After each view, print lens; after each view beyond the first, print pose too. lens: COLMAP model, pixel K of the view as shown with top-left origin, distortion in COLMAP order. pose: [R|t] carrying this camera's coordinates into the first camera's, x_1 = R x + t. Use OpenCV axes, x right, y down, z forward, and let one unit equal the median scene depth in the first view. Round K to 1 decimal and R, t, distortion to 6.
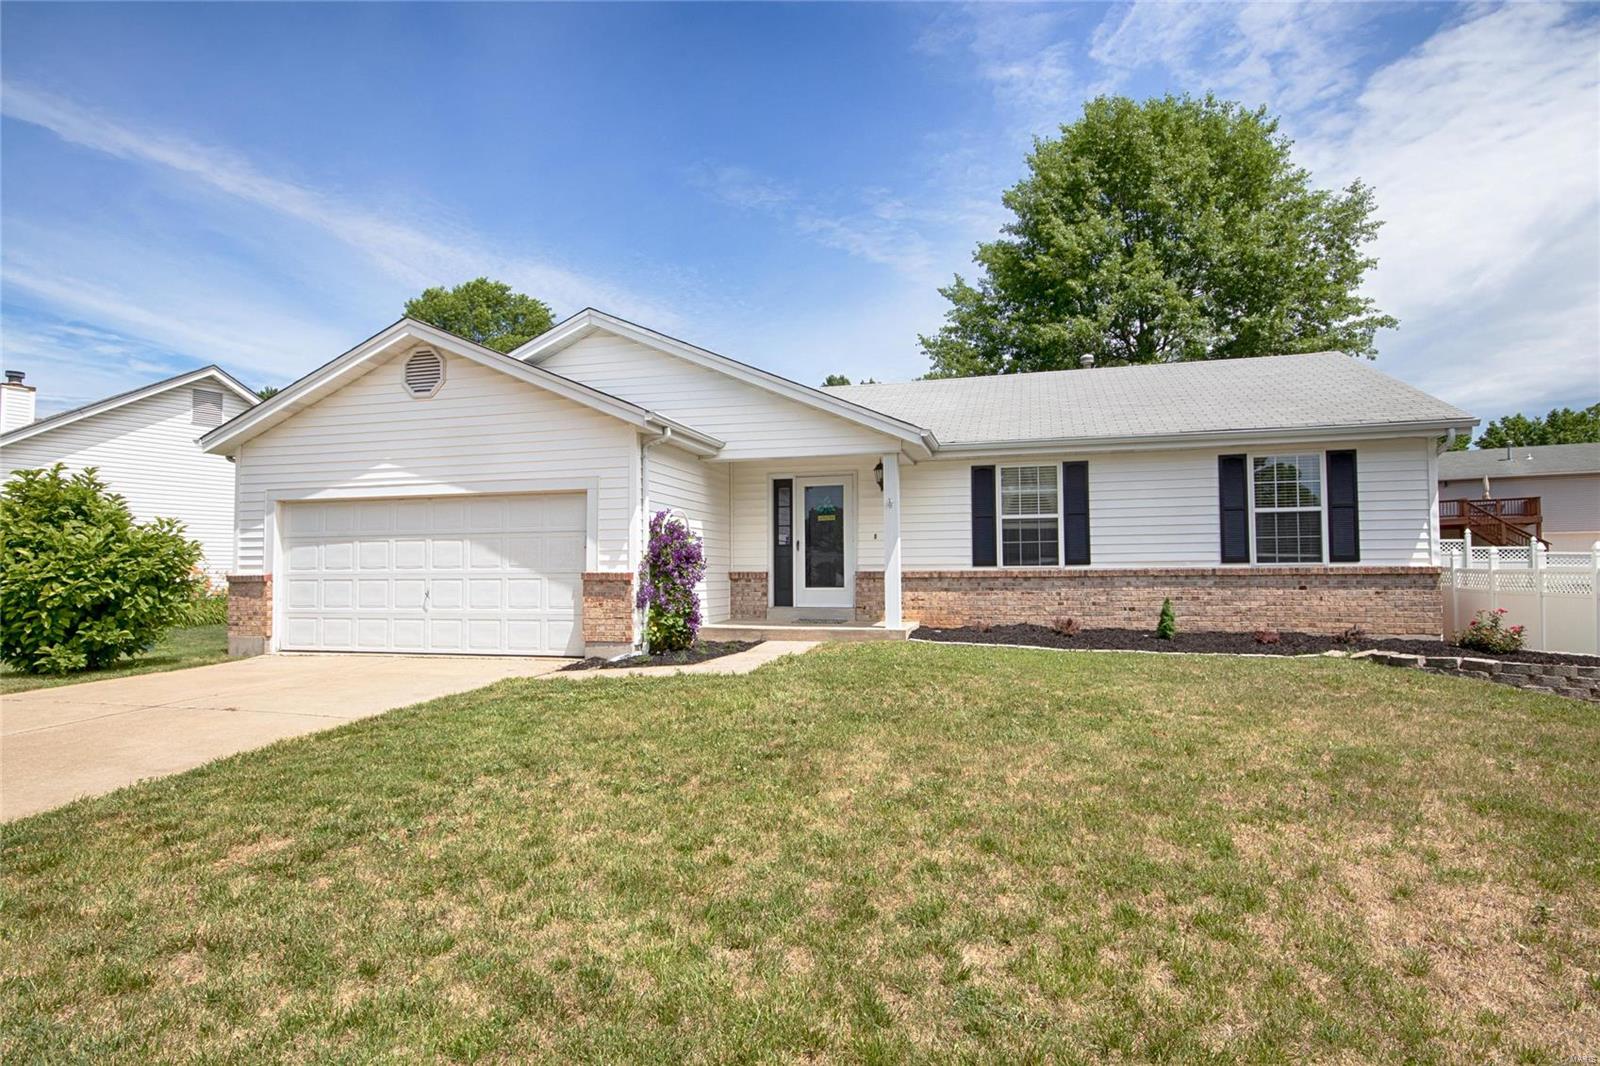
lens RADIAL K [[901.2, 0, 800.3], [0, 901.2, 562.8], [0, 0, 1]] dist [0.021459, -0.011073]
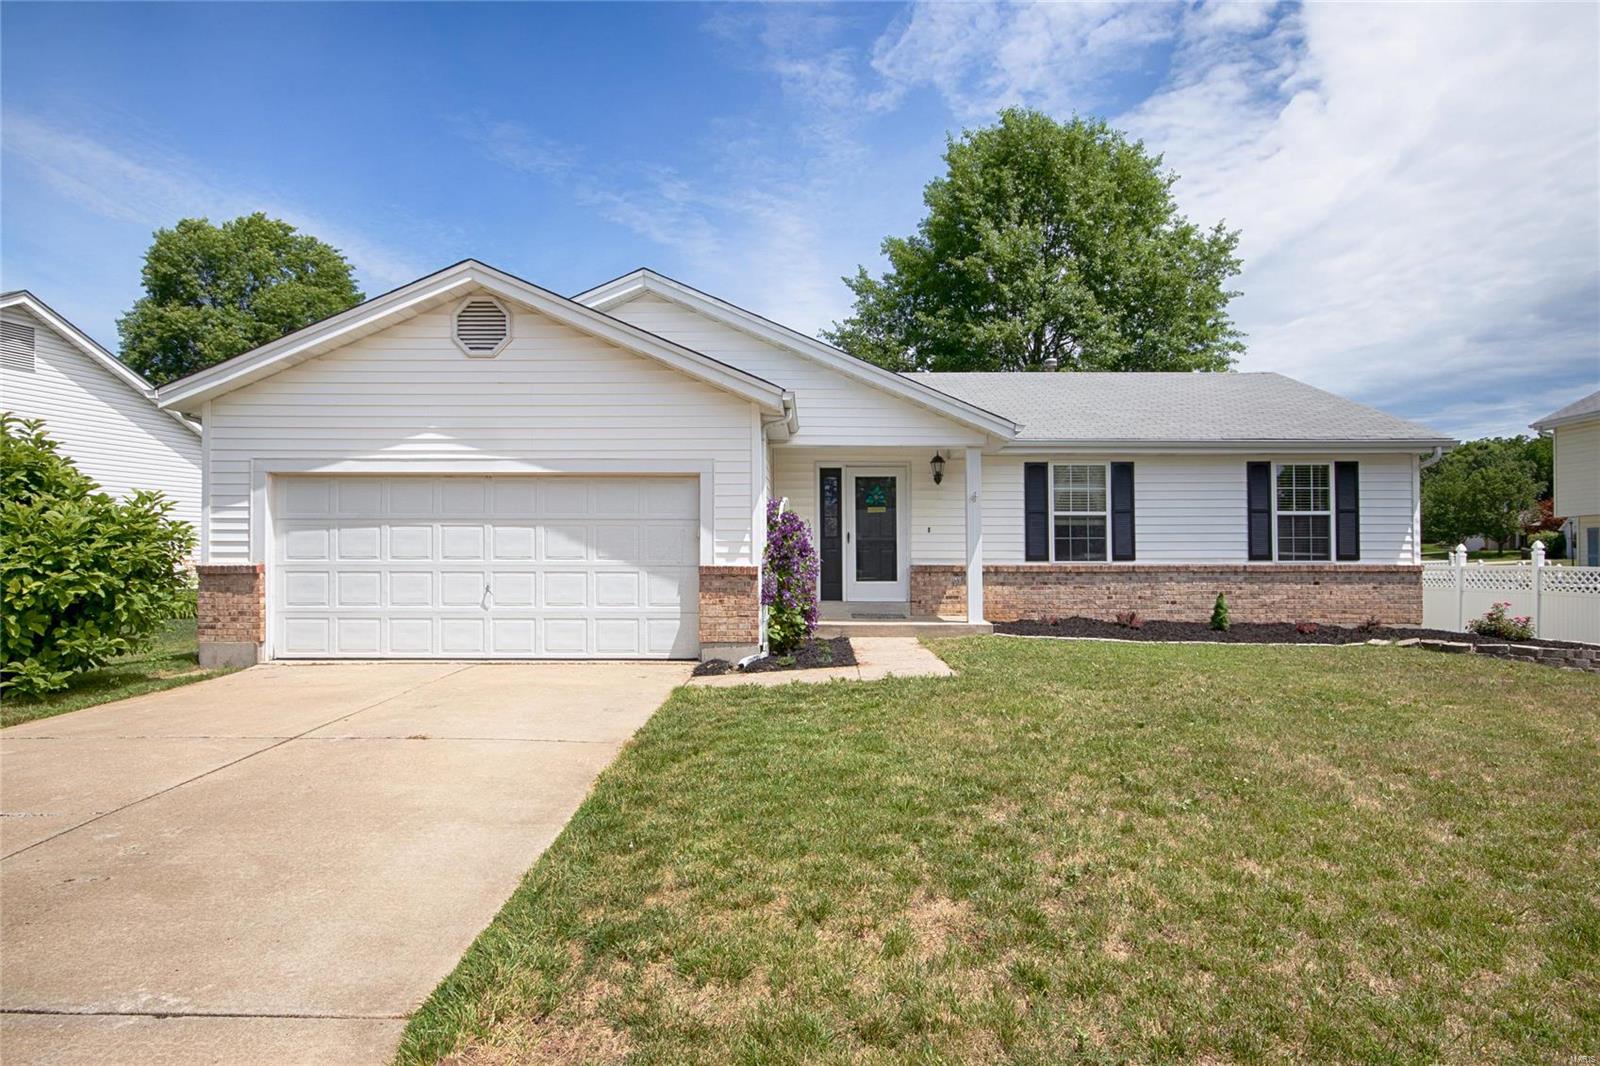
lens RADIAL K [[897.3, 0, 799.5], [0, 897.3, 578.1], [0, 0, 1]] dist [0.008993, 0.000980]
pose [[0.960042, 0.002719, 0.279842, -0.344206], [-0.011487, 0.999493, 0.029698, -0.004139], [-0.279619, -0.031726, 0.959587, 0.099166]]
